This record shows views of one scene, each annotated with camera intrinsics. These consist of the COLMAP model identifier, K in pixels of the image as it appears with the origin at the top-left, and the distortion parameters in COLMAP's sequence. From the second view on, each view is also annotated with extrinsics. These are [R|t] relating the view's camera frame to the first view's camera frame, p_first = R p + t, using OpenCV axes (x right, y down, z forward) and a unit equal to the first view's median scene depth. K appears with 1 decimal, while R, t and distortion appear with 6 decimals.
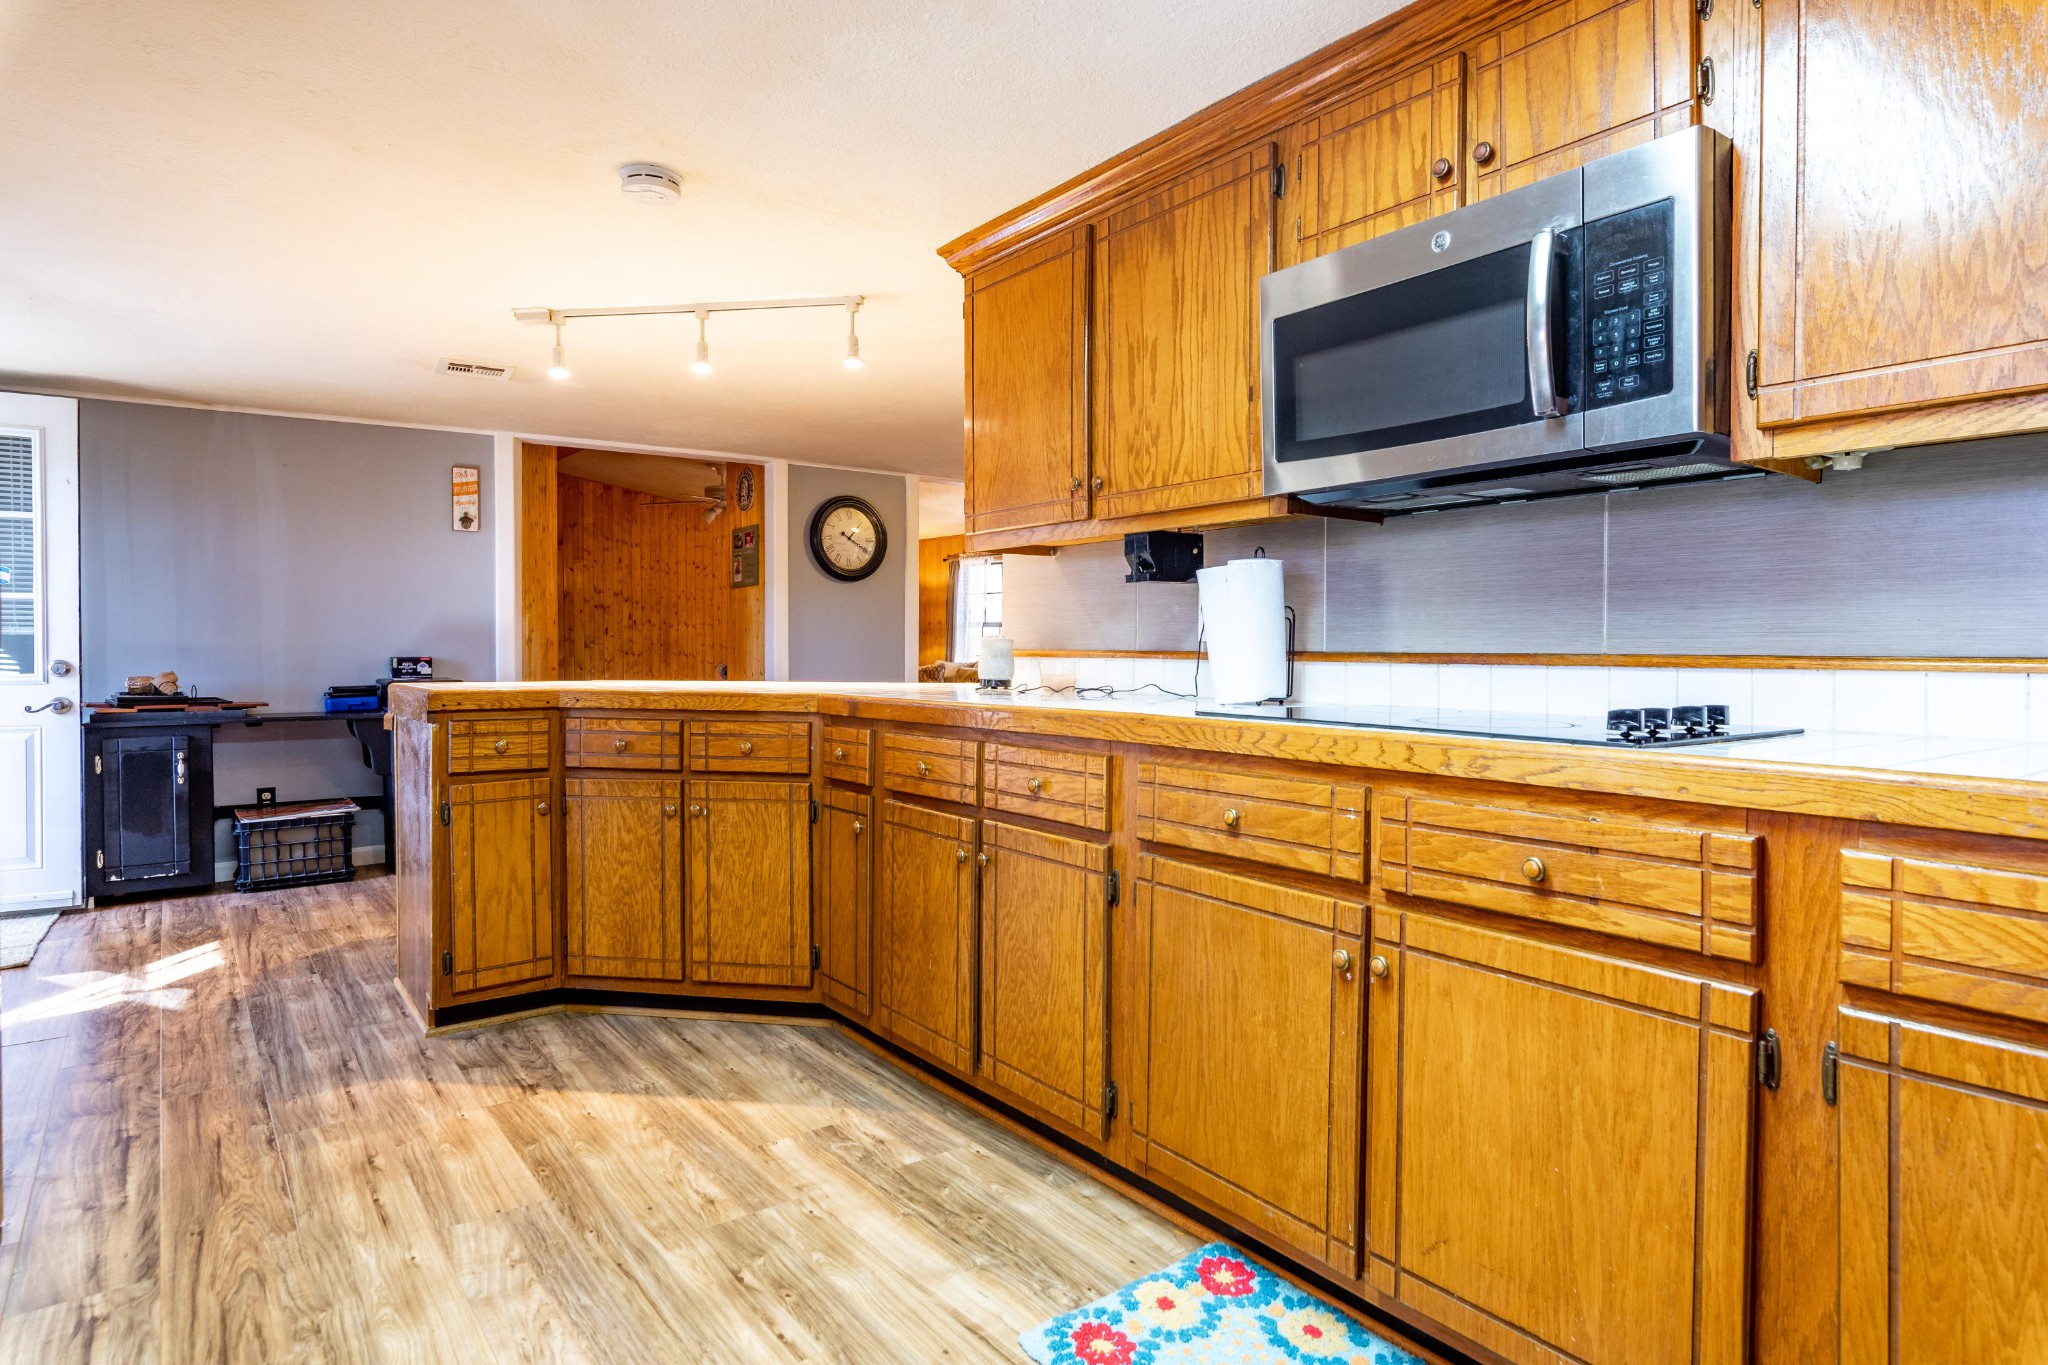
lens RADIAL K [[1163.0, 0, 1026.0], [0, 1163.0, 679.2], [0, 0, 1]] dist [0.003324, 0.000183]
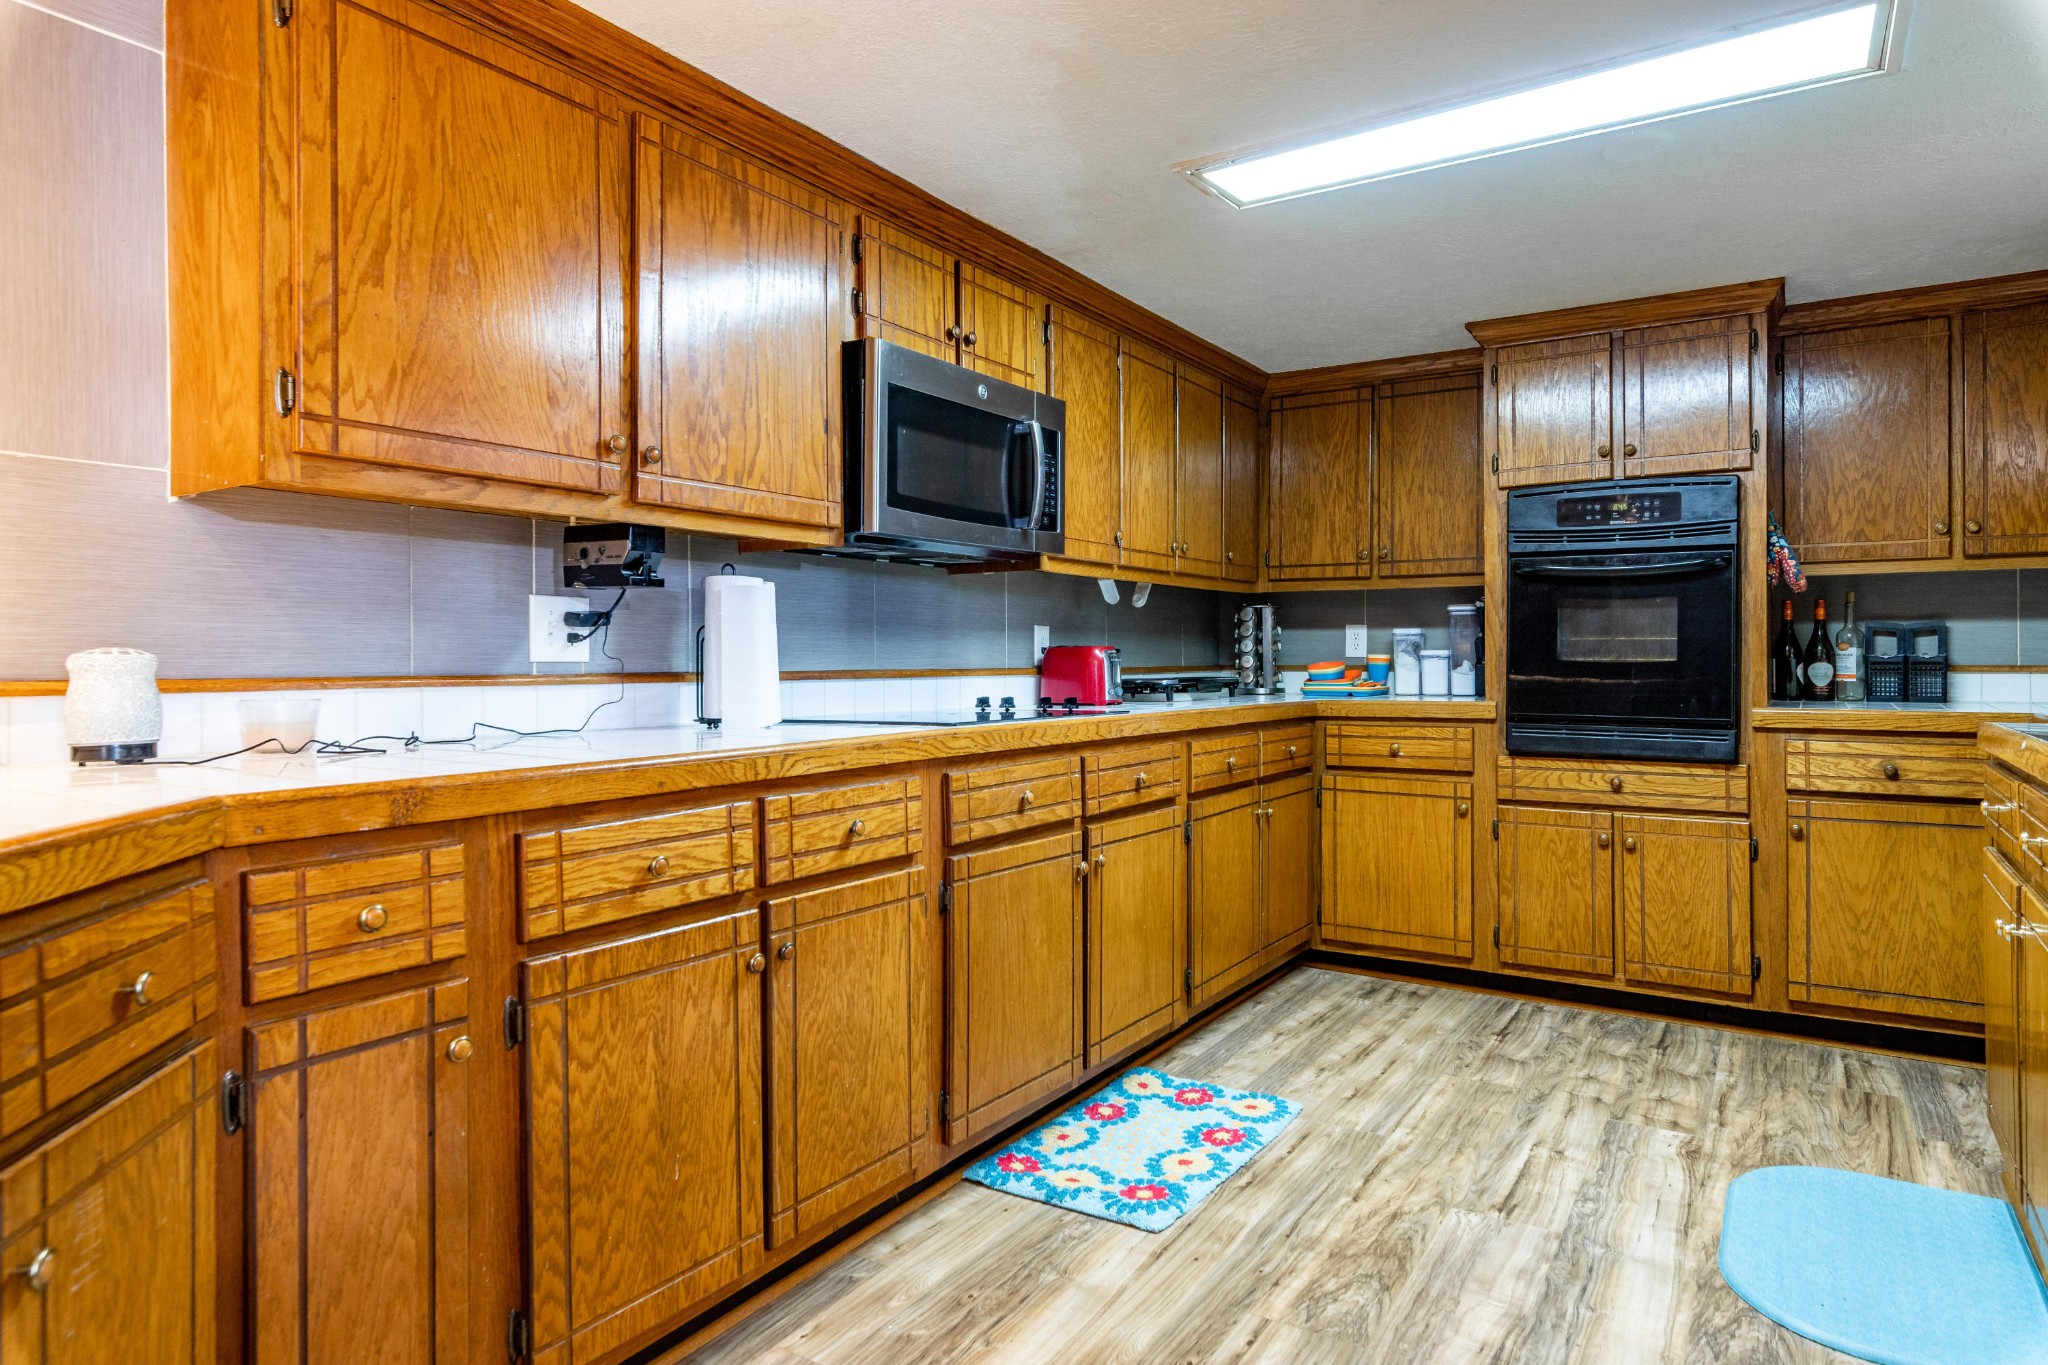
lens RADIAL K [[1234.3, 0, 1026.9], [0, 1234.3, 670.5], [0, 0, 1]] dist [0.000117, -0.000821]
pose [[-0.371591, -0.006748, 0.928372, -0.903693], [0.030671, 0.999338, 0.019541, -0.040487], [-0.927890, 0.035736, -0.371138, 1.239842]]
